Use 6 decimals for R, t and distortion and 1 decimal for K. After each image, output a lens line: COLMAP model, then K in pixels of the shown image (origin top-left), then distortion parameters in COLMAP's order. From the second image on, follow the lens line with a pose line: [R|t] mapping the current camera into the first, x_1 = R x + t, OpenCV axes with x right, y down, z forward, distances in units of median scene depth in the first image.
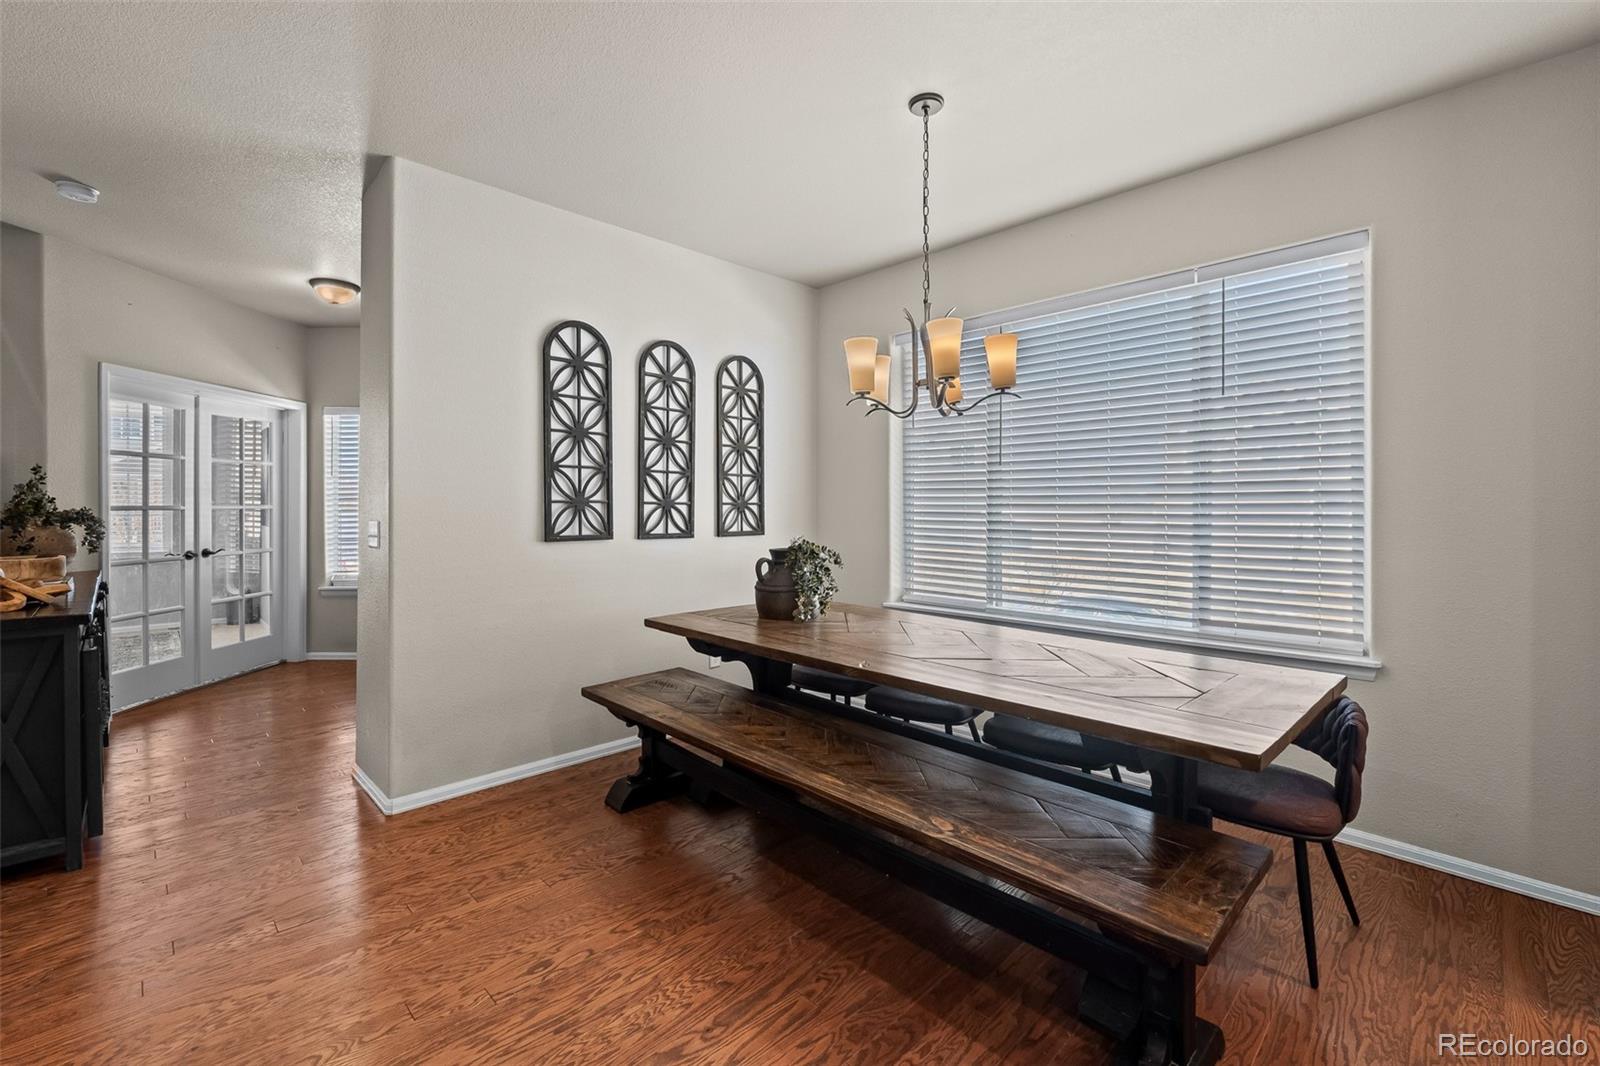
lens RADIAL K [[683.3, 0, 797.8], [0, 683.3, 508.2], [0, 0, 1]] dist [-0.001823, -0.000384]
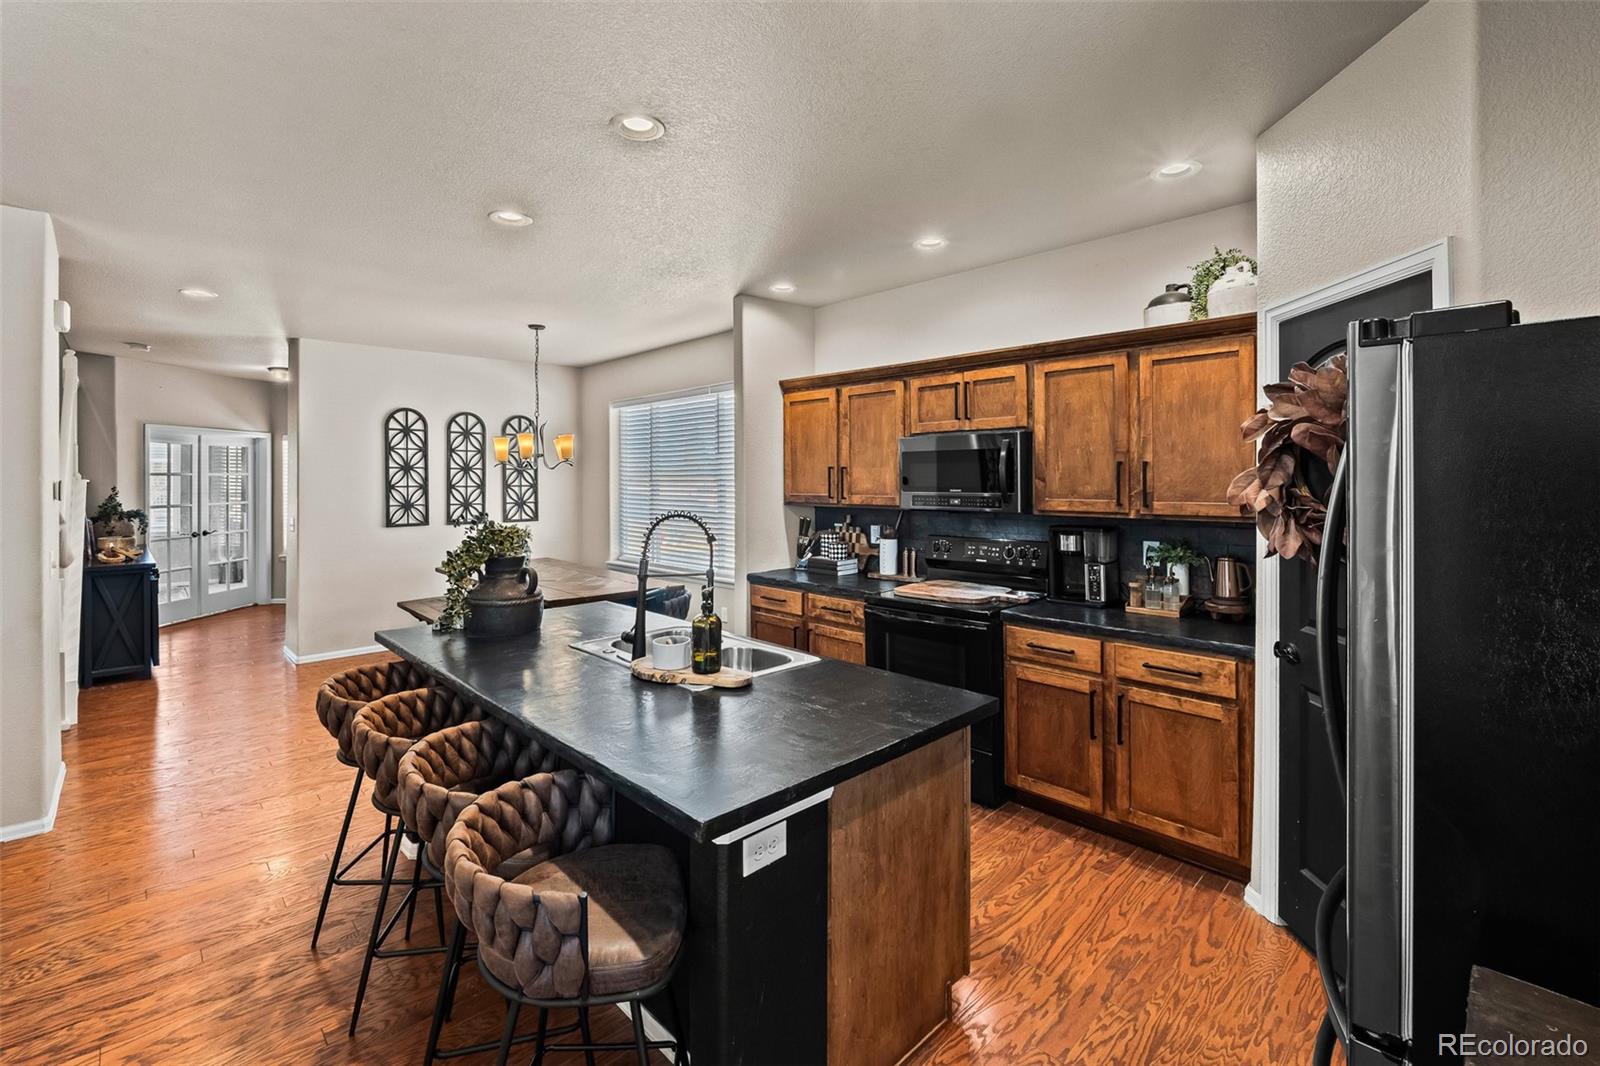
lens RADIAL K [[703.1, 0, 802.9], [0, 703.1, 476.4], [0, 0, 1]] dist [-0.002998, -0.000171]
pose [[0.999975, -0.005861, -0.003908, 0.735989], [0.005844, 0.999973, -0.004409, -0.071364], [0.003934, 0.004386, 0.999983, -0.870287]]
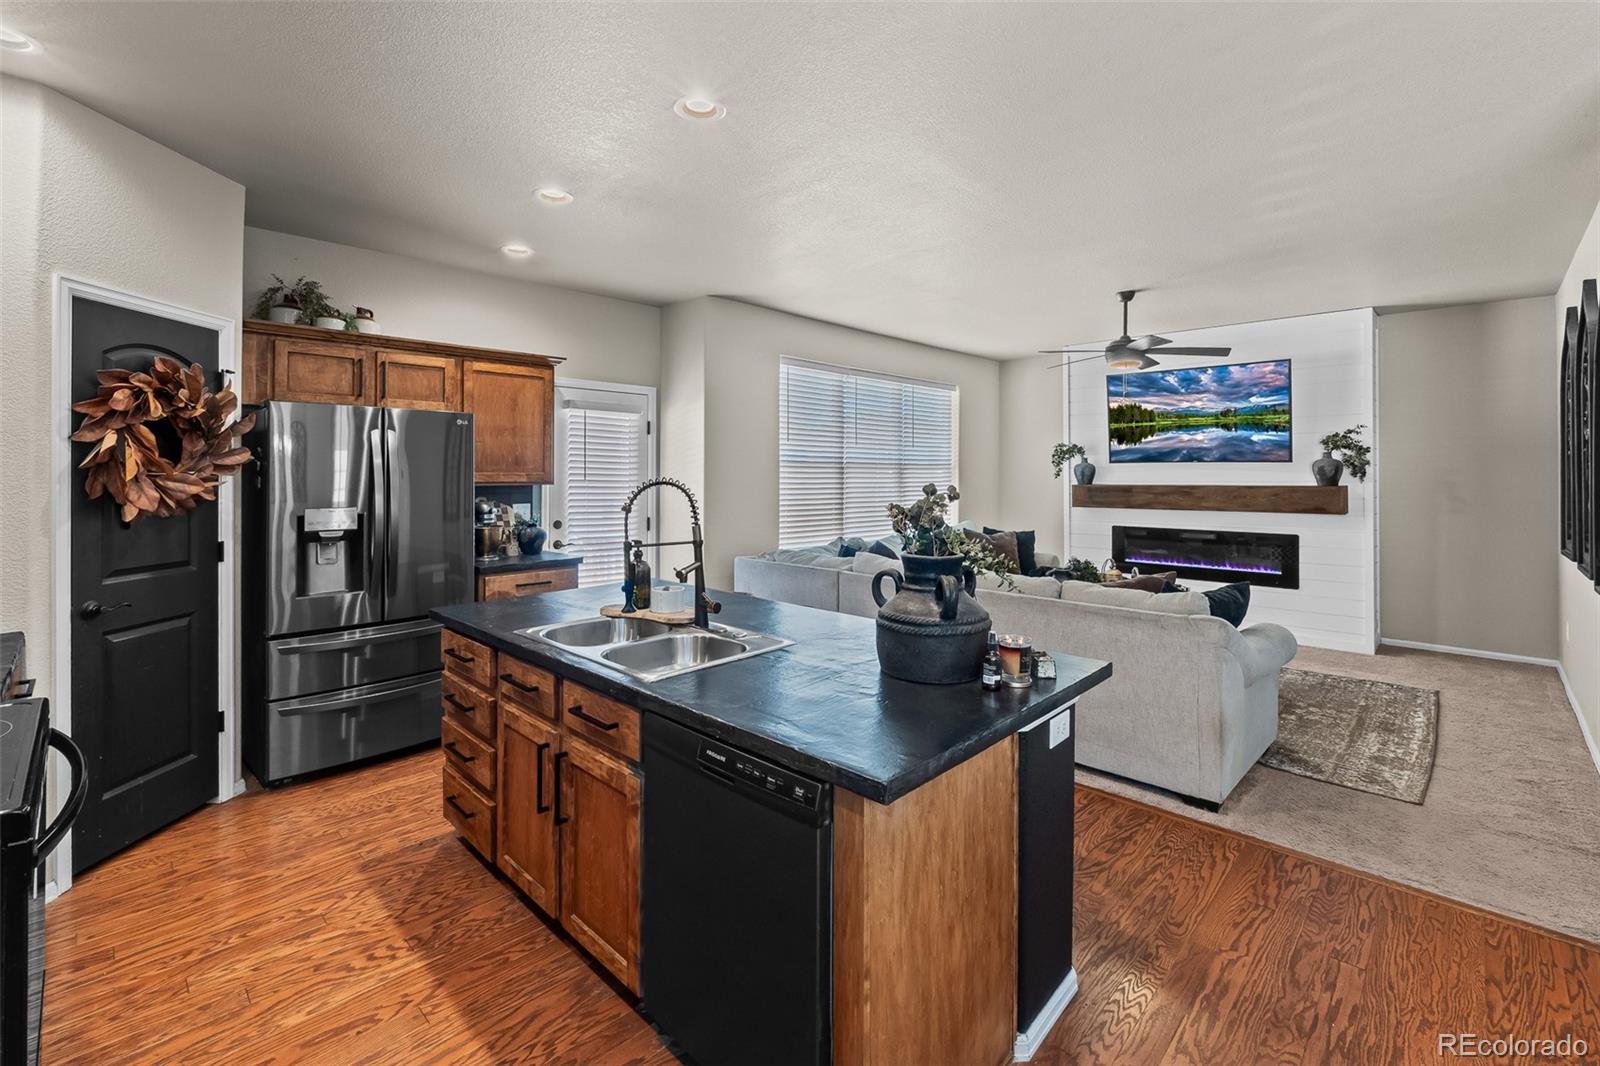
lens RADIAL K [[696.0, 0, 802.6], [0, 696.0, 472.6], [0, 0, 1]] dist [-0.002998, -0.000056]
pose [[-0.999632, -0.000229, -0.027123, 0.484678], [-0.000213, 1.000000, -0.000621, -0.043765], [0.027123, -0.000615, -0.999632, 0.537942]]
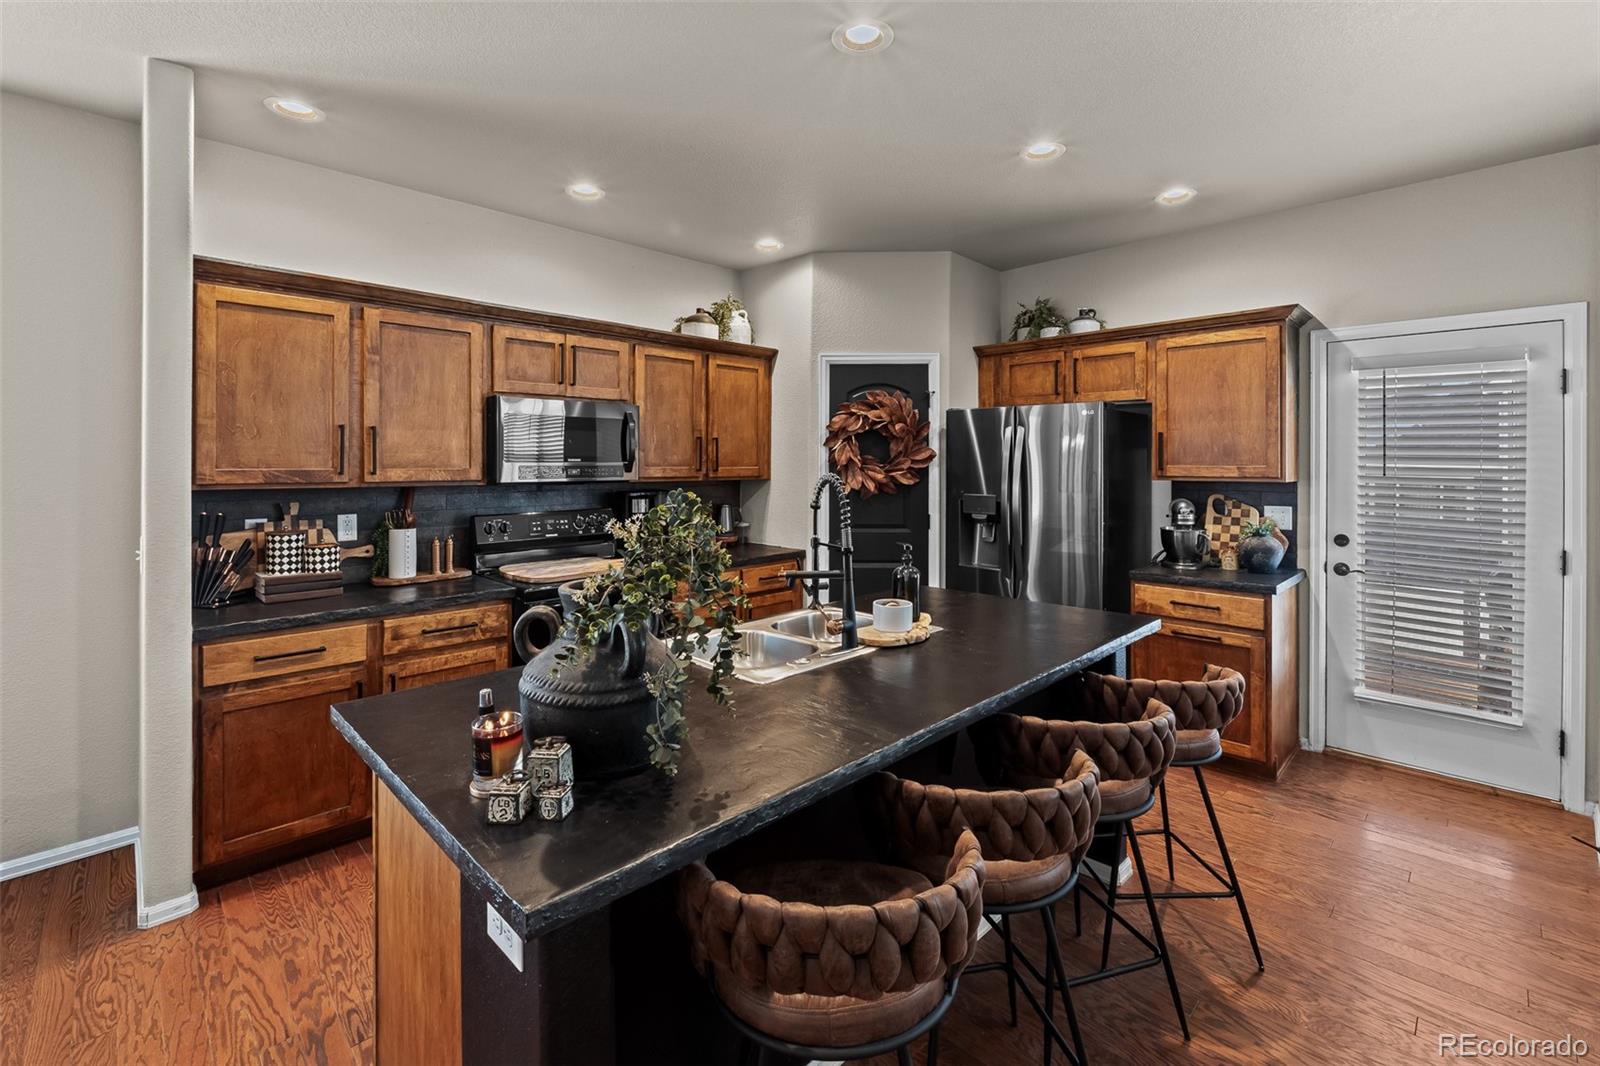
lens RADIAL K [[702.0, 0, 796.5], [0, 702.0, 462.2], [0, 0, 1]] dist [-0.005195, -0.000054]
pose [[-0.006231, -0.001731, 0.999979, -0.036320], [0.001118, 0.999998, 0.001738, -0.051580], [-0.999980, 0.001129, -0.006229, -0.113025]]
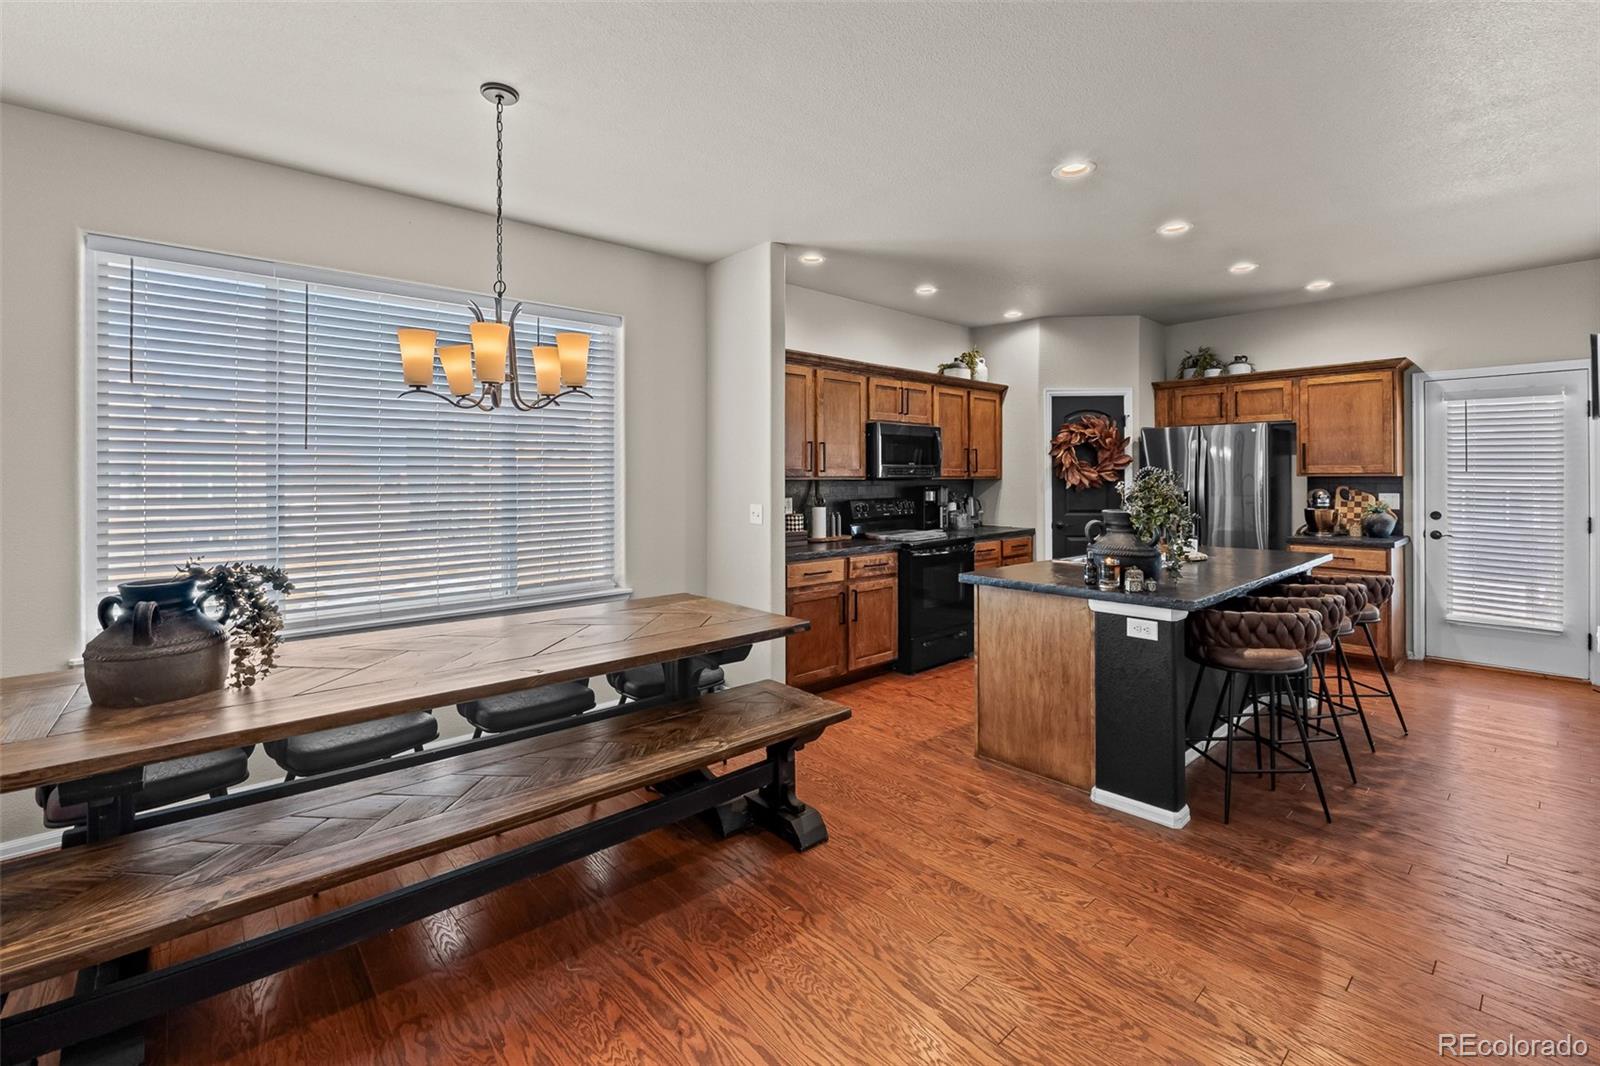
lens RADIAL K [[696.0, 0, 802.6], [0, 696.0, 472.6], [0, 0, 1]] dist [-0.002998, -0.000056]
pose [[0.041542, 0.003384, 0.999131, -0.555035], [0.005133, 0.999980, -0.003600, -0.029691], [-0.999124, 0.005278, 0.041523, 0.370358]]
